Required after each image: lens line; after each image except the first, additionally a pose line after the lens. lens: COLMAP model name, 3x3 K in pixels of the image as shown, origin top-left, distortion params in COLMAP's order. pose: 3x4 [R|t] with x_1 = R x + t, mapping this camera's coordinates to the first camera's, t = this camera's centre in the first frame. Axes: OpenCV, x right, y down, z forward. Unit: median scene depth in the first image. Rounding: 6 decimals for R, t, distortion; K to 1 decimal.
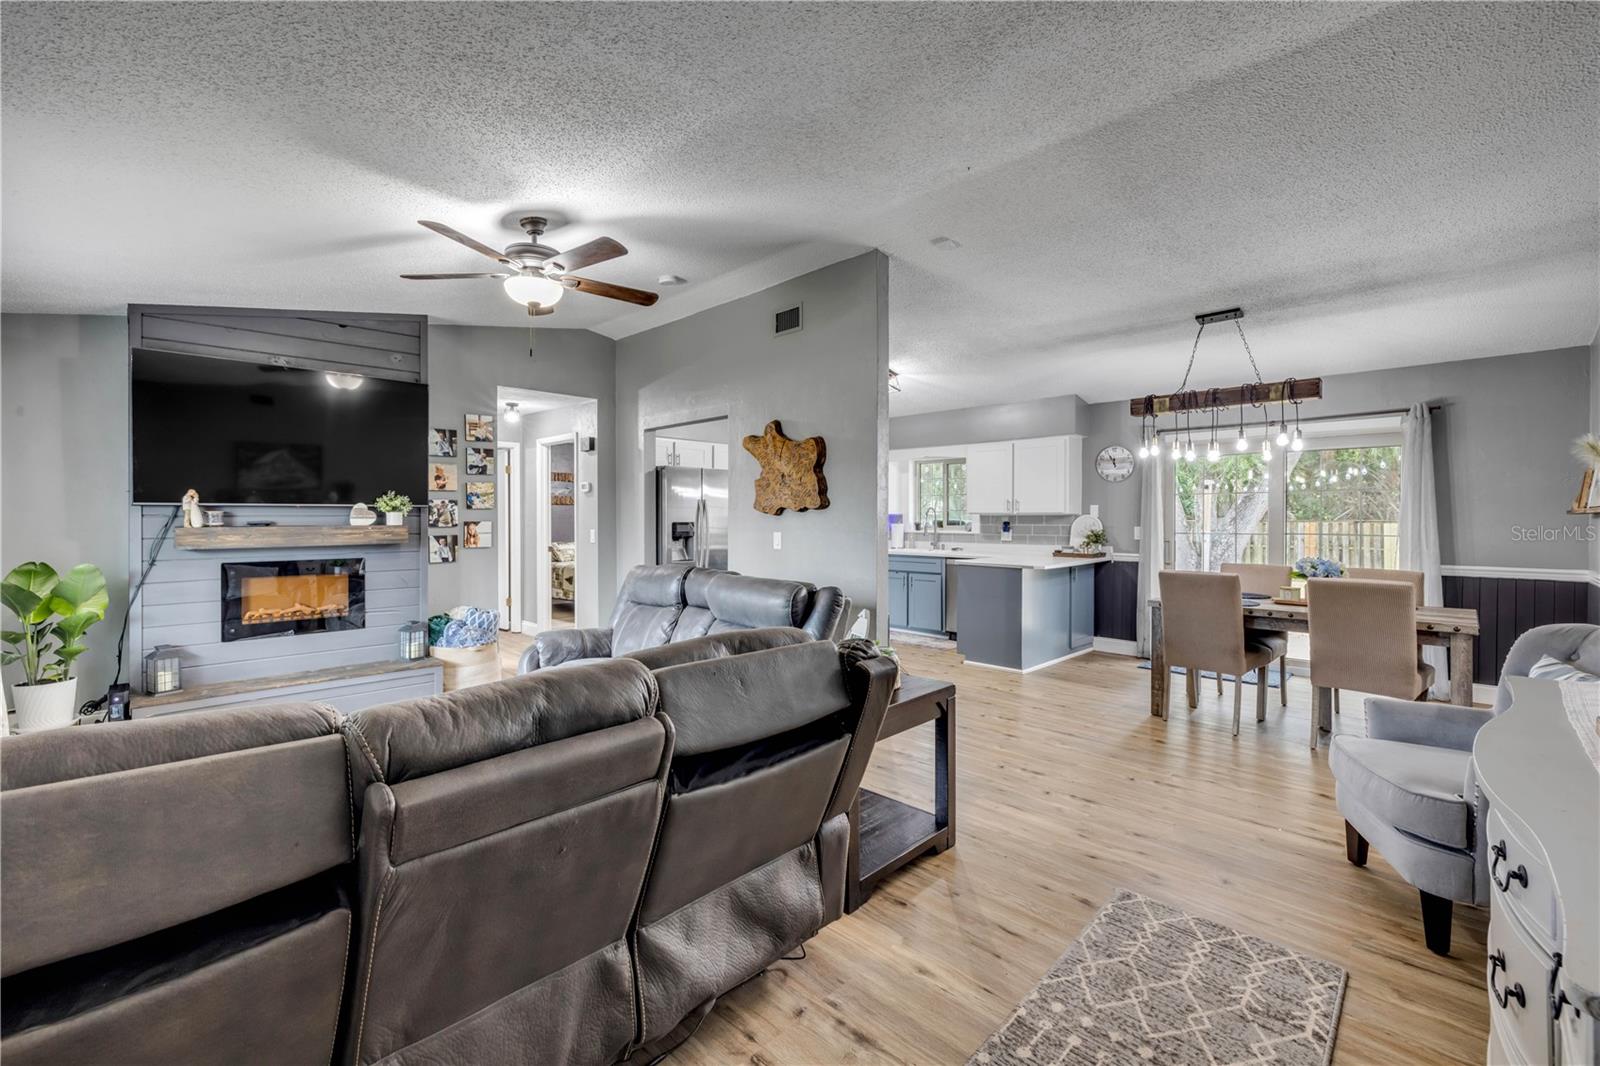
lens RADIAL K [[673.4, 0, 797.8], [0, 673.4, 518.8], [0, 0, 1]] dist [-0.001092, -0.000156]
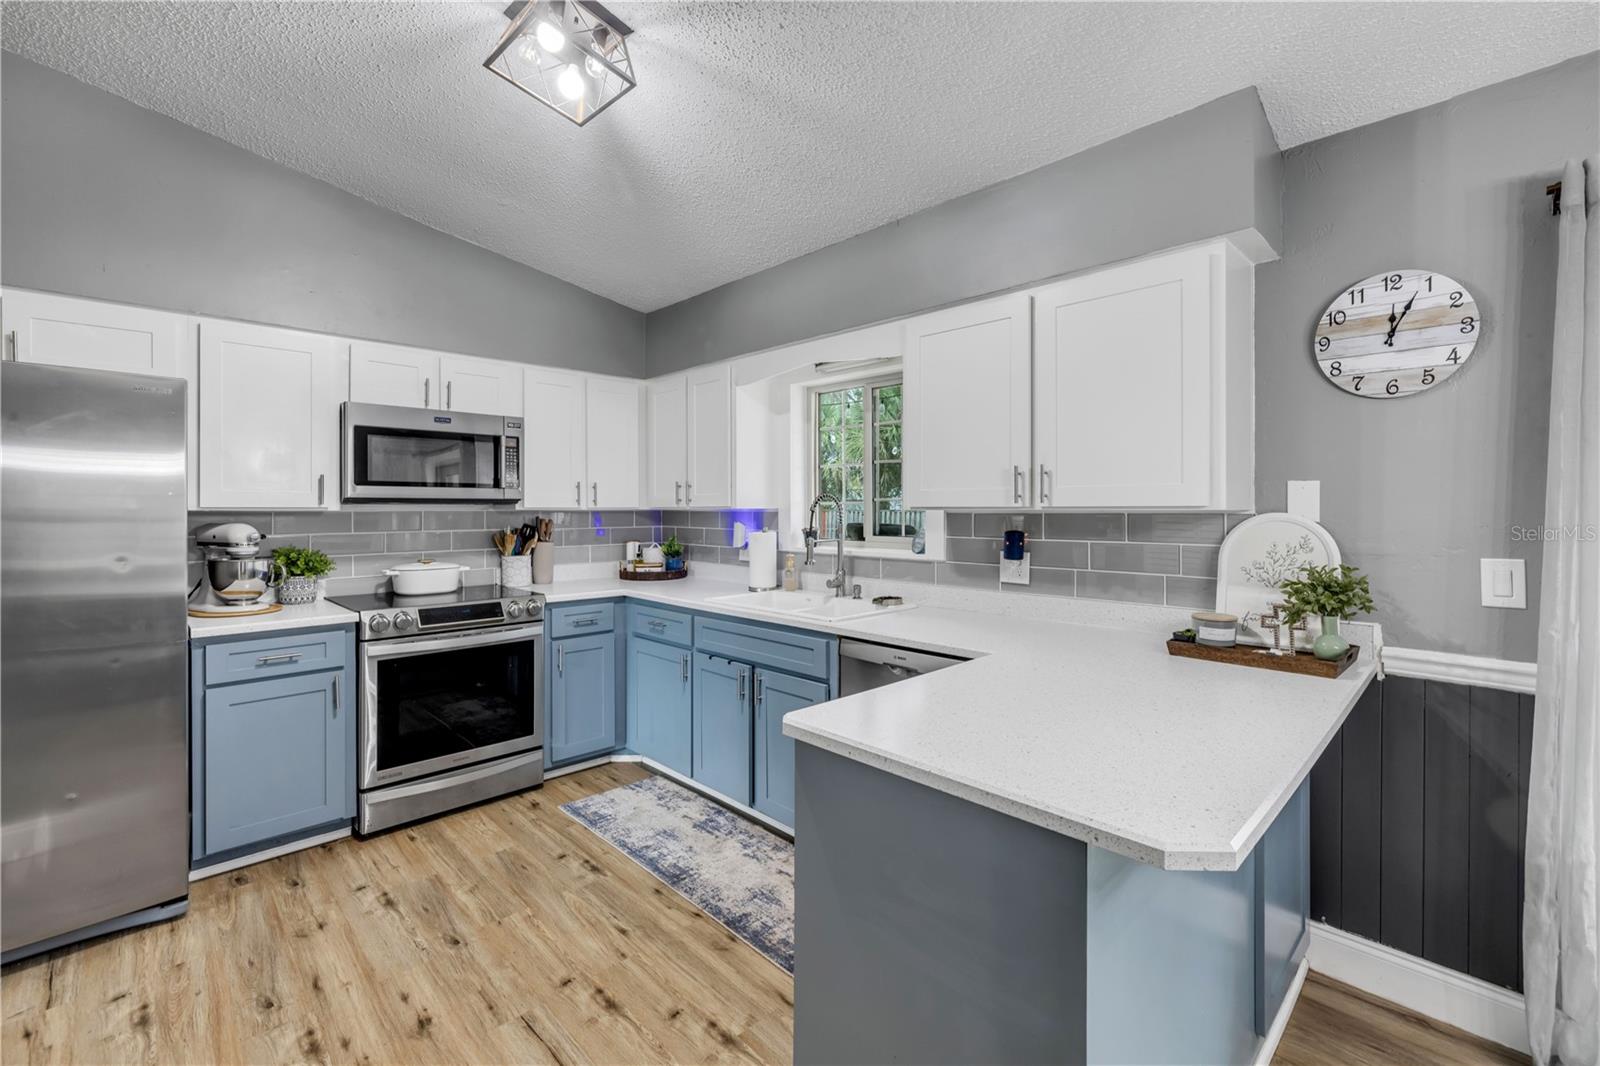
lens RADIAL K [[684.8, 0, 794.6], [0, 684.8, 507.7], [0, 0, 1]] dist [-0.001779, -0.000059]
pose [[0.999663, -0.001881, -0.025882, 0.221732], [0.001761, 0.999988, -0.004656, -0.007178], [0.025891, 0.004609, 0.999654, 0.693178]]
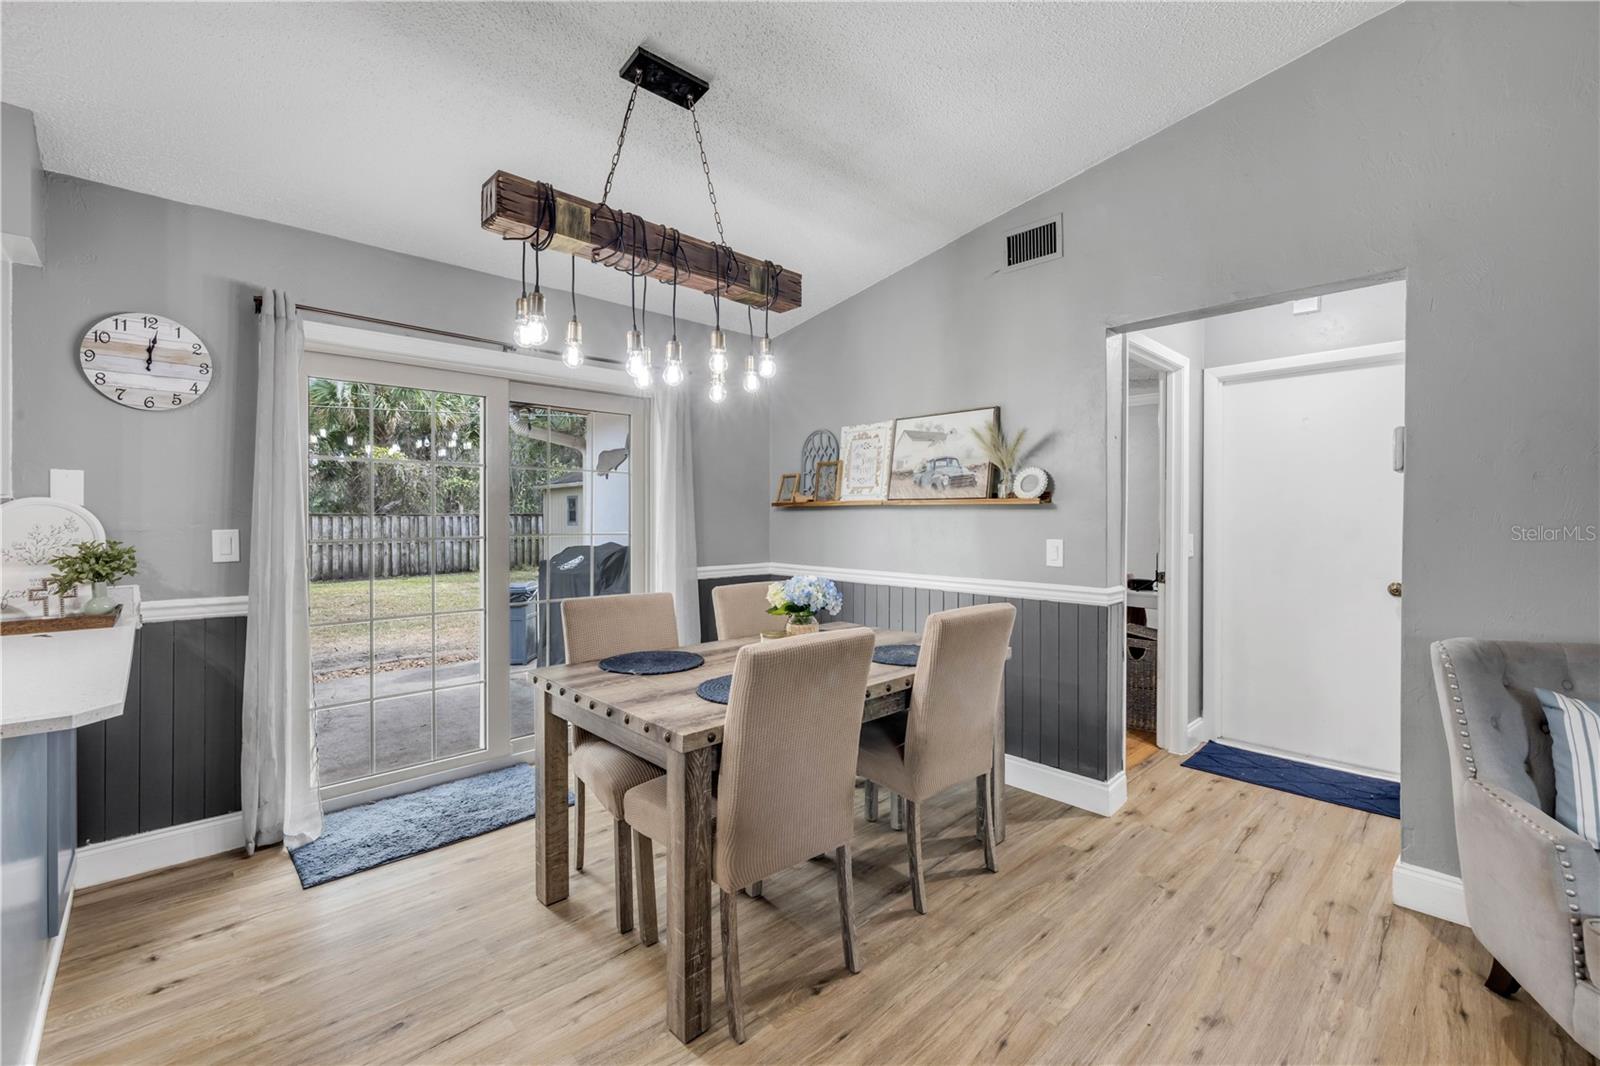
lens RADIAL K [[673.4, 0, 797.8], [0, 673.4, 518.8], [0, 0, 1]] dist [-0.001092, -0.000156]
pose [[0.029677, -0.009140, 0.999518, 0.108240], [-0.000932, 0.999958, 0.009172, 0.001412], [-0.999559, -0.001203, 0.029667, 0.620771]]
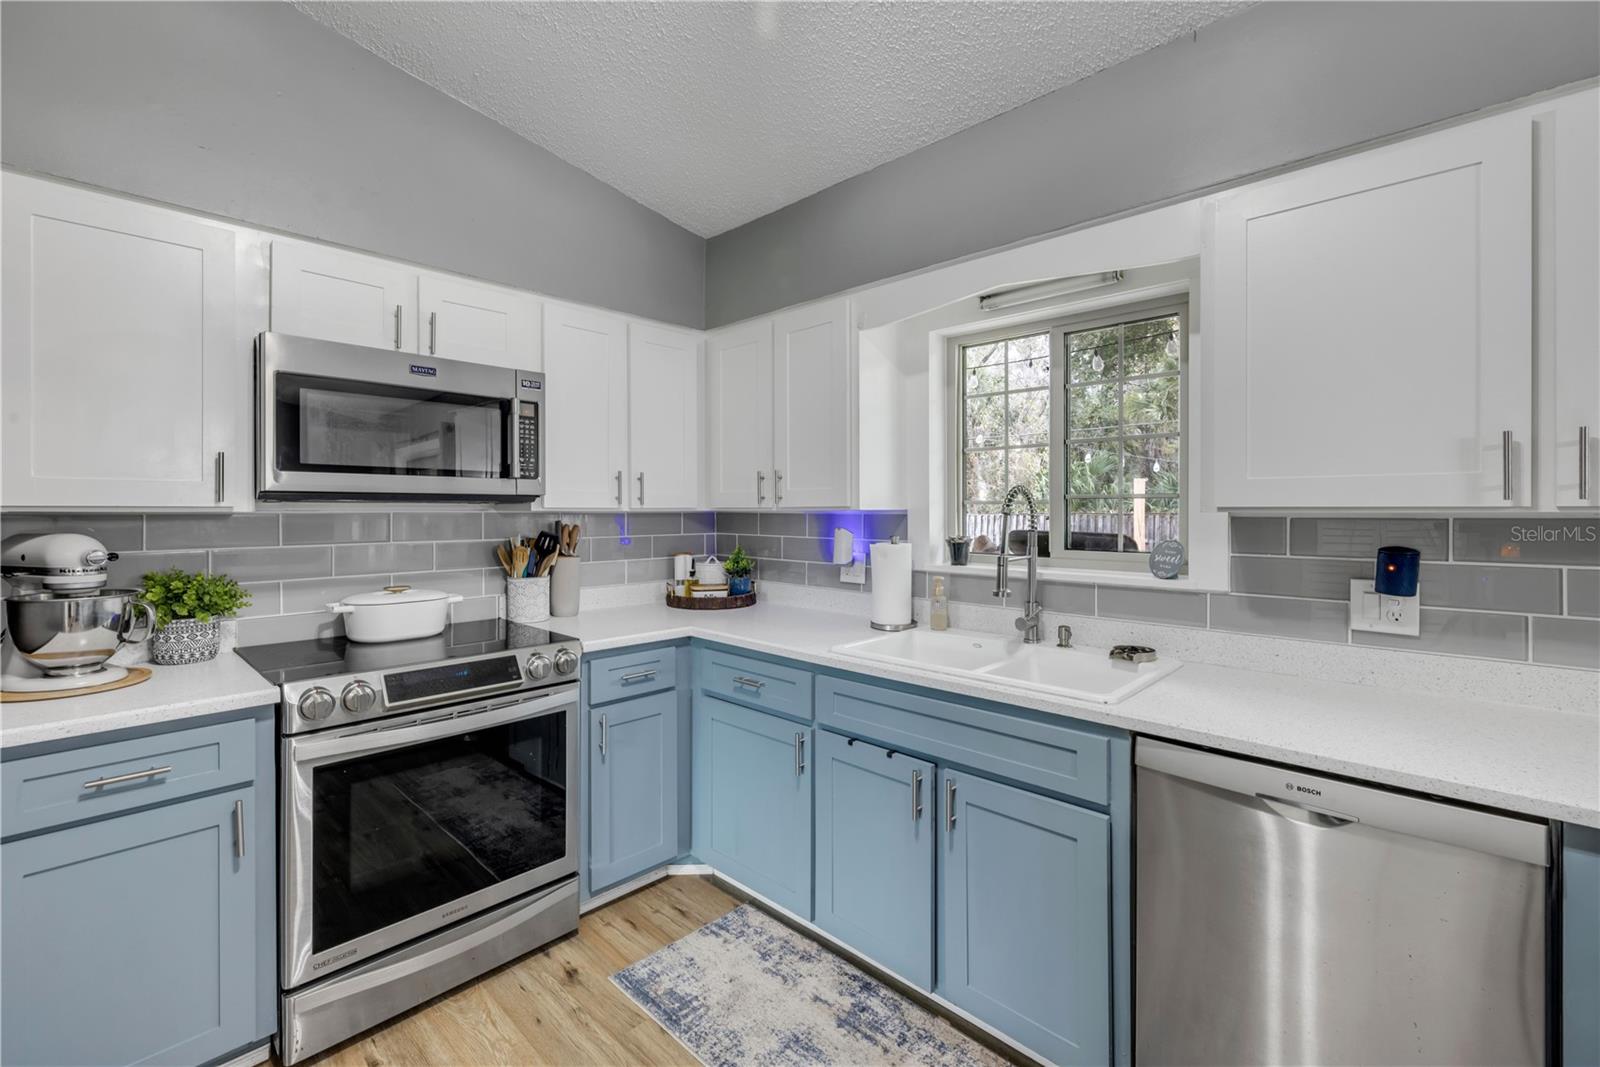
lens RADIAL K [[688.1, 0, 794.4], [0, 688.1, 511.5], [0, 0, 1]] dist [-0.001419, -0.000323]
pose [[0.999977, -0.000662, 0.006773, 0.127074], [0.000672, 0.999999, -0.001428, -0.007564], [-0.006772, 0.001433, 0.999976, 0.856846]]
